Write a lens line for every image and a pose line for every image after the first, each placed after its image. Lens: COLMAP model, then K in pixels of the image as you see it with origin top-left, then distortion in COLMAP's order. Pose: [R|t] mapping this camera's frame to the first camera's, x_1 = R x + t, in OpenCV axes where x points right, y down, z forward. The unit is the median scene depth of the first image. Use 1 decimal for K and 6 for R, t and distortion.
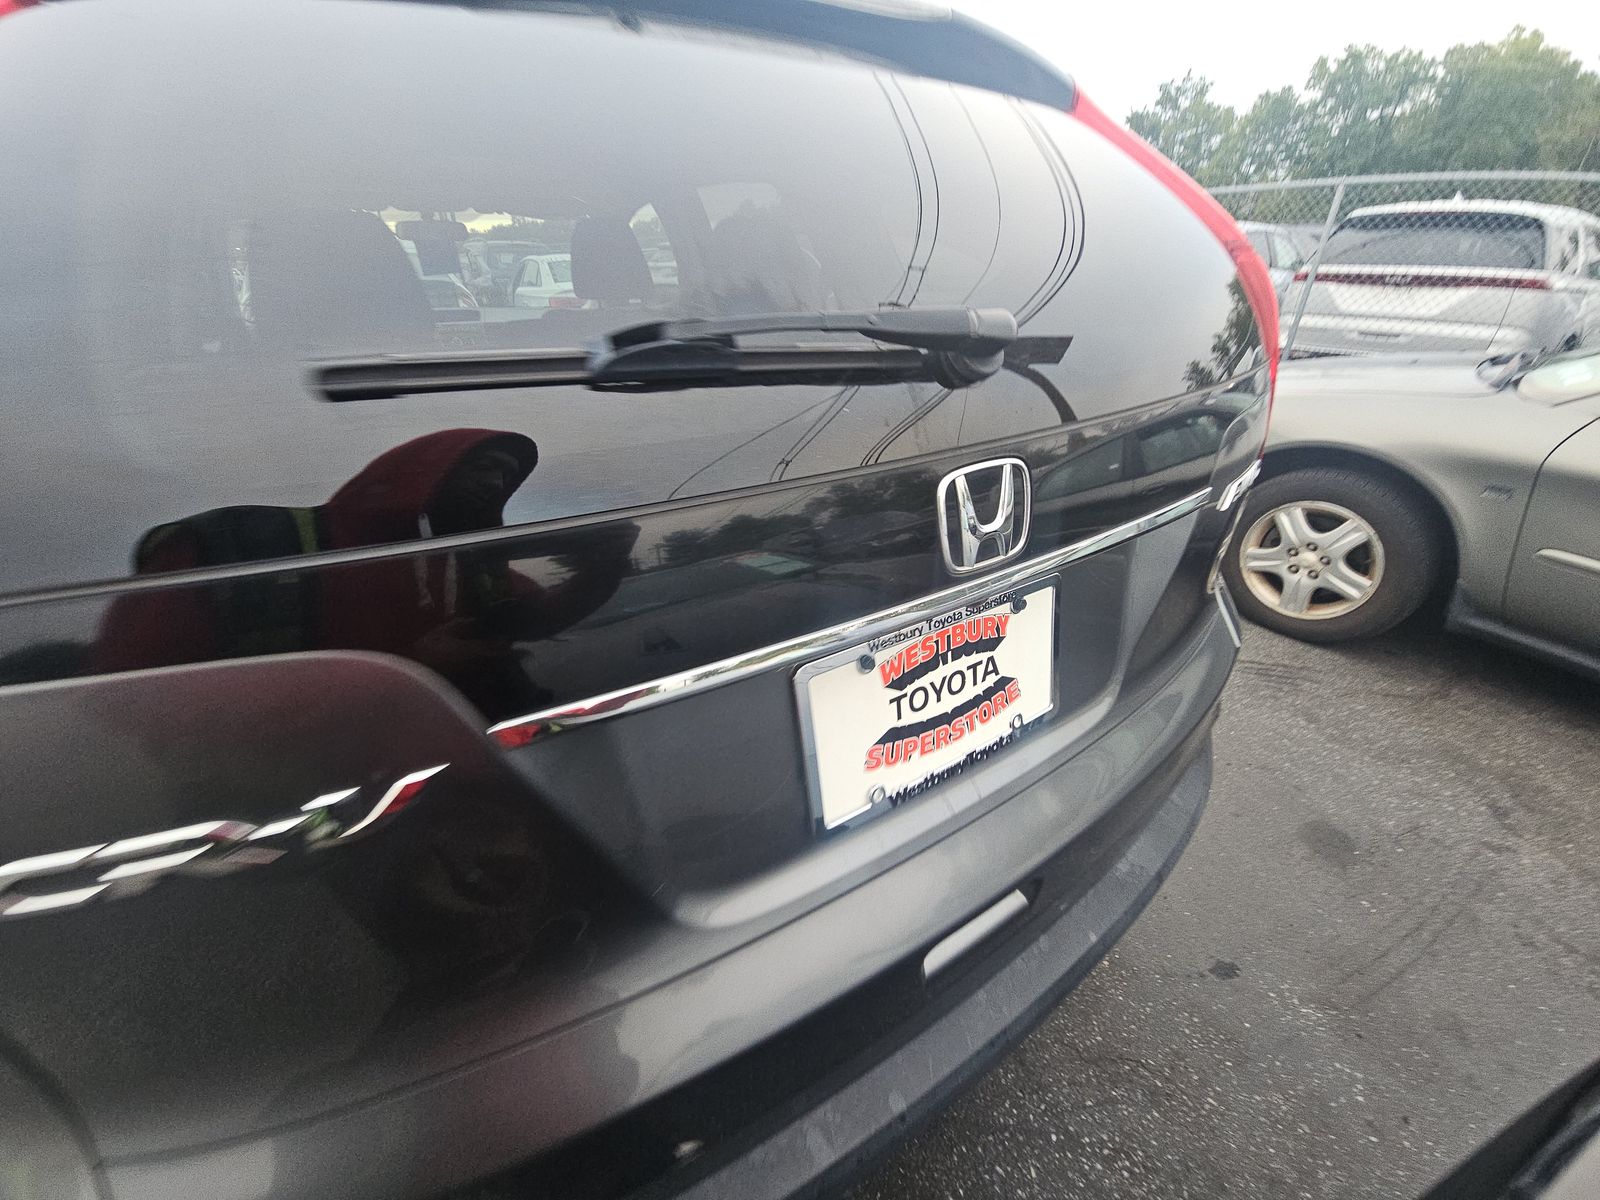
lens RADIAL K [[640.3, 0, 776.8], [0, 640.3, 594.7], [0, 0, 1]] dist [0.035548, -0.022450]
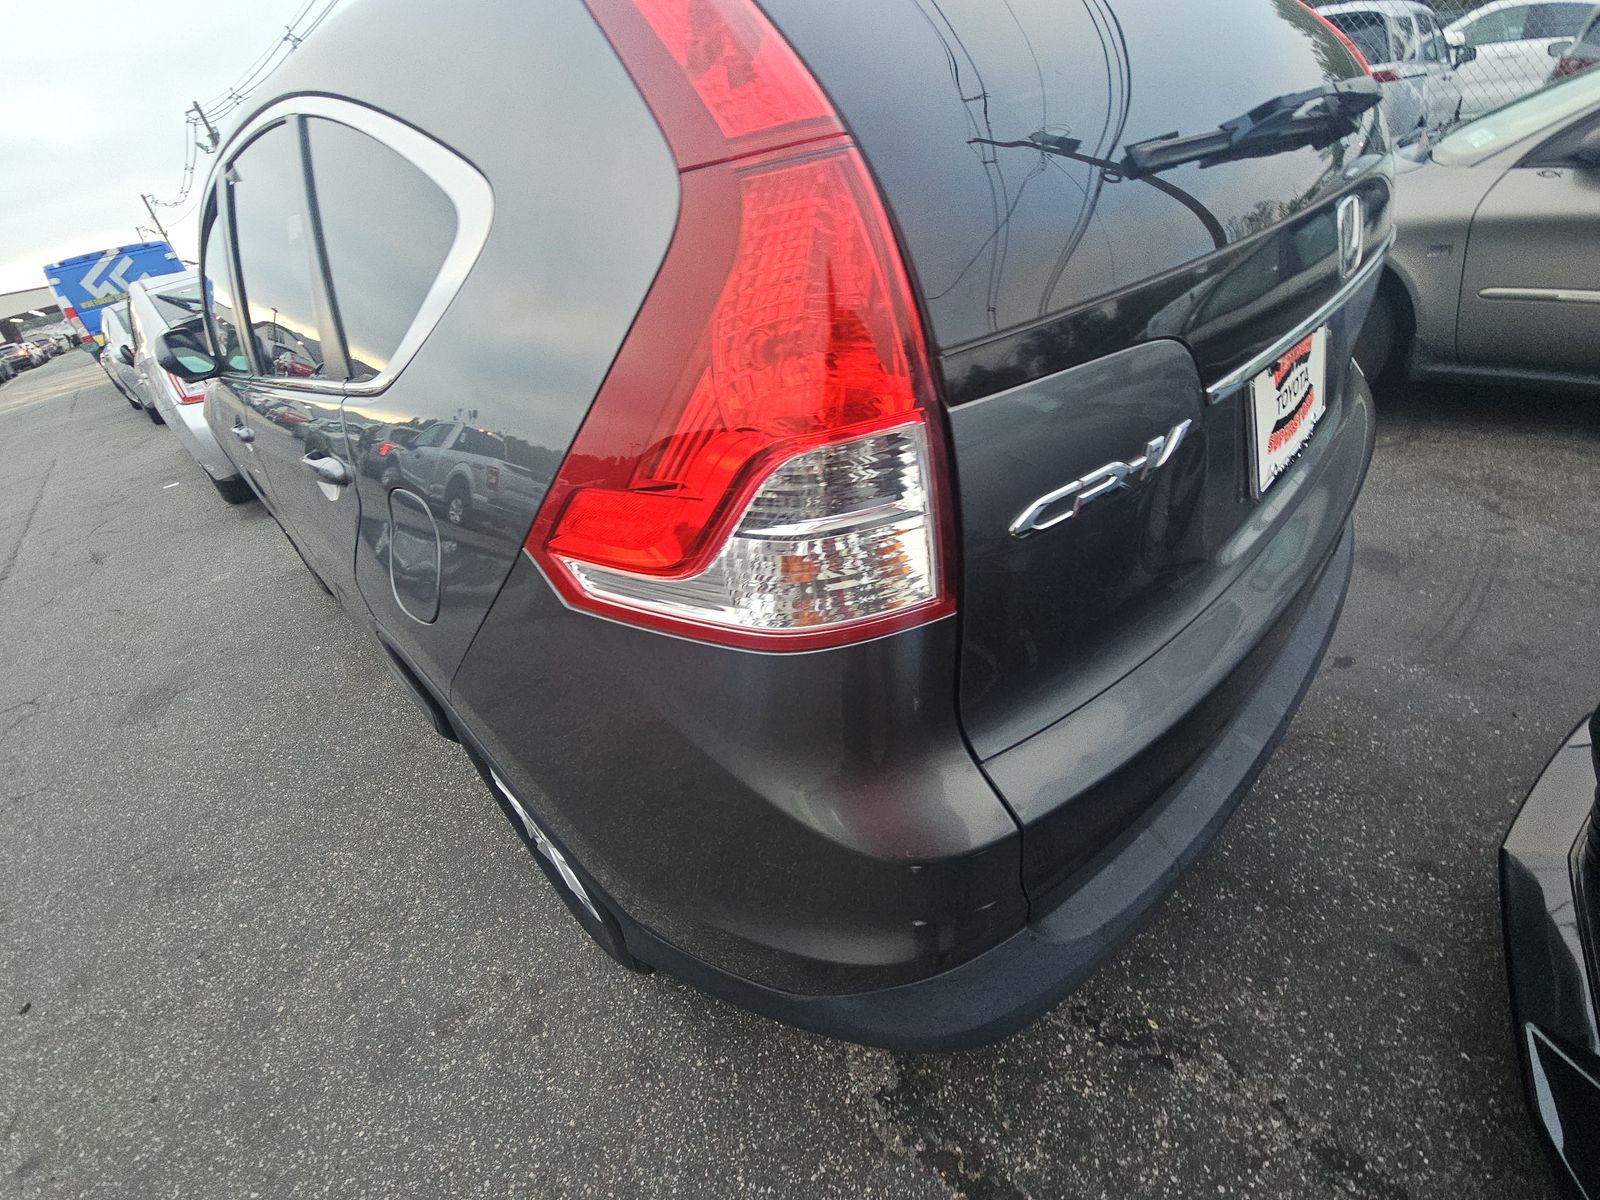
lens RADIAL K [[640.3, 0, 776.8], [0, 640.3, 594.7], [0, 0, 1]] dist [0.035548, -0.022450]
pose [[0.964883, -0.249054, 0.083503, -0.305739], [0.241810, 0.966325, 0.088005, 0.053016], [-0.102609, -0.064723, 0.992614, -0.087983]]
